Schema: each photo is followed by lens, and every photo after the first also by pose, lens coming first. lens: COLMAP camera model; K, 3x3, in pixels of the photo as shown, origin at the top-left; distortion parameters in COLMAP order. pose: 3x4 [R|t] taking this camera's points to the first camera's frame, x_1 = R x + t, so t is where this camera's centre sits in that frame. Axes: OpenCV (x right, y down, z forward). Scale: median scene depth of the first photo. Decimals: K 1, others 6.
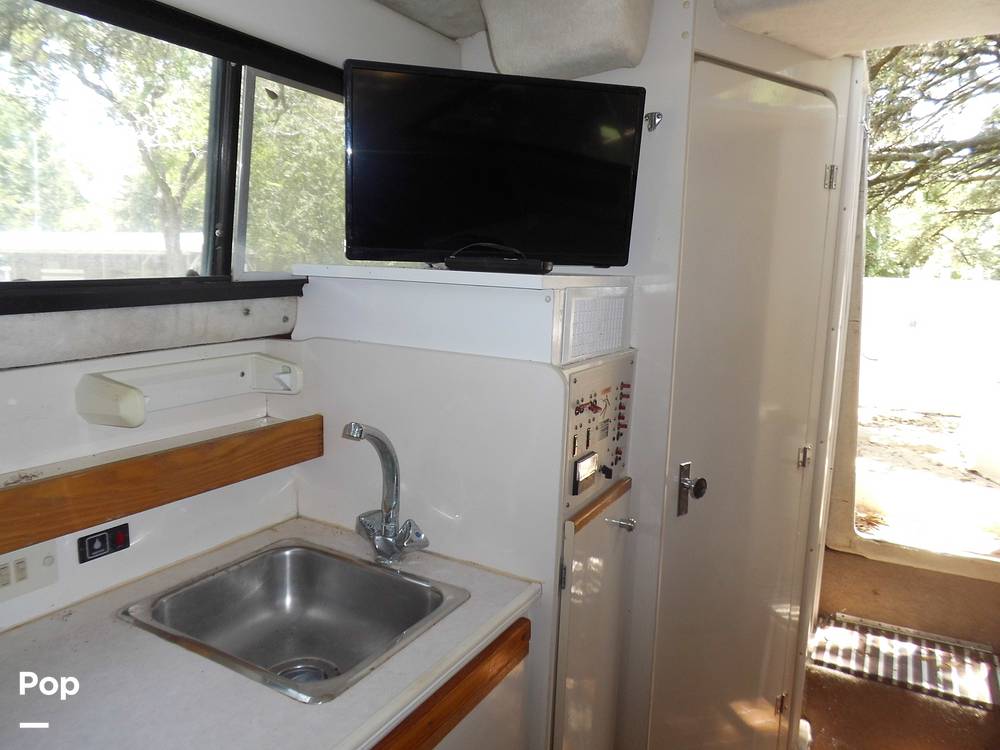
lens RADIAL K [[695.4, 0, 497.8], [0, 695.4, 379.3], [0, 0, 1]] dist [-0.007751, 0.000587]
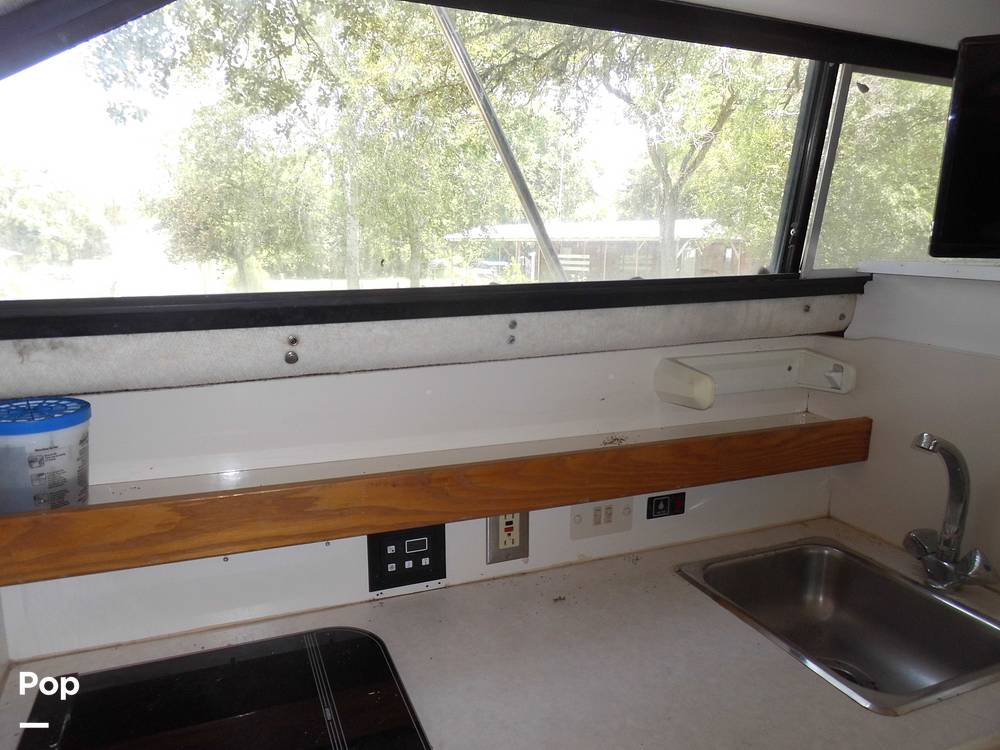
lens RADIAL K [[695.4, 0, 497.8], [0, 695.4, 379.3], [0, 0, 1]] dist [-0.007751, 0.000587]
pose [[0.797772, 0.102323, -0.594214, -0.106116], [-0.088044, 0.994701, 0.053082, -0.008049], [0.596497, 0.009969, 0.802554, -0.081644]]
